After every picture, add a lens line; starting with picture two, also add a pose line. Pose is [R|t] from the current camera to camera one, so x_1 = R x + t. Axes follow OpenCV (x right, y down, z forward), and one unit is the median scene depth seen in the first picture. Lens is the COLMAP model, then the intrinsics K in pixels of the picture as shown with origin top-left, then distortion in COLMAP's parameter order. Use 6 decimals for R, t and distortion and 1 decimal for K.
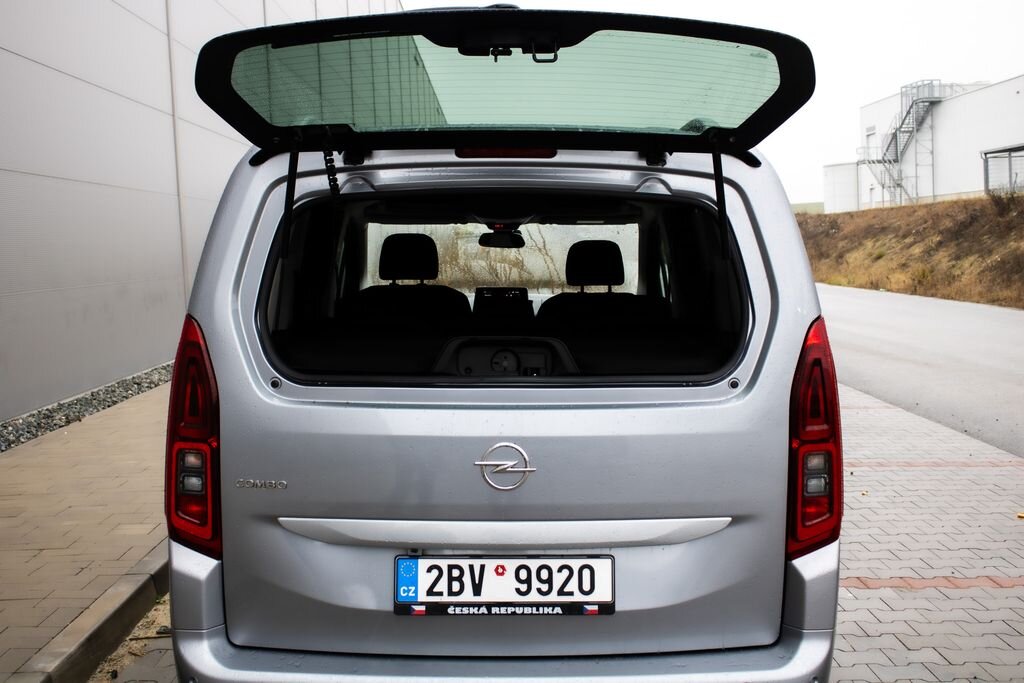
lens RADIAL K [[1043.2, 0, 512.2], [0, 1043.2, 330.8], [0, 0, 1]] dist [-0.069086, 0.000000]
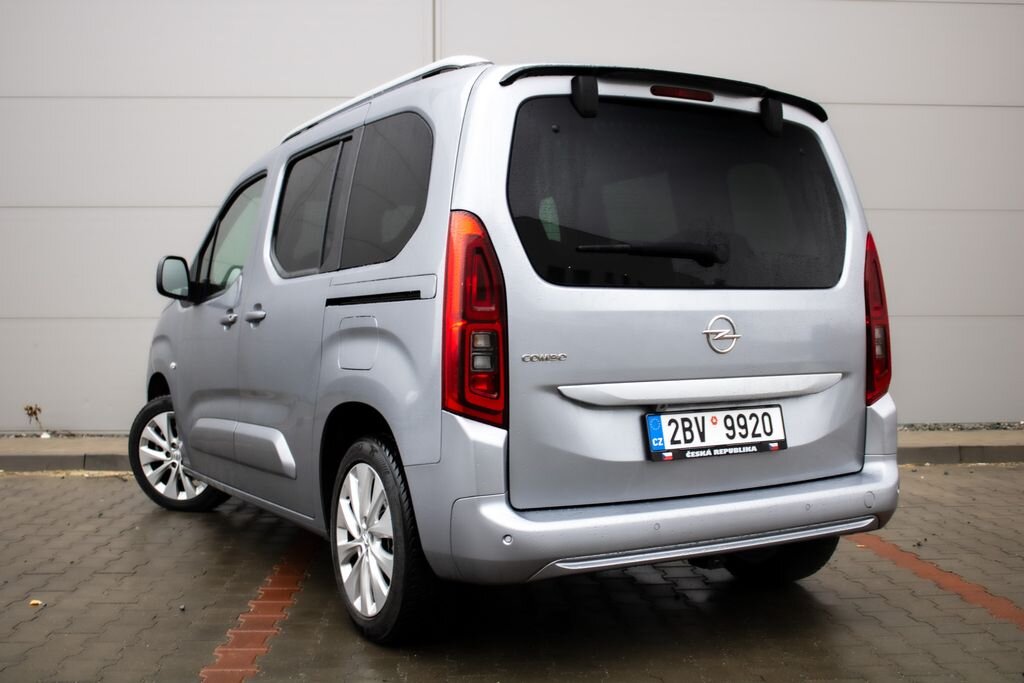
lens RADIAL K [[1139.5, 0, 517.9], [0, 1139.5, 349.0], [0, 0, 1]] dist [-0.055249, 0.000000]
pose [[0.865897, -0.023993, 0.499647, -0.878975], [0.056199, 0.997191, -0.049508, 0.195370], [-0.497055, 0.070949, 0.864813, -0.068609]]
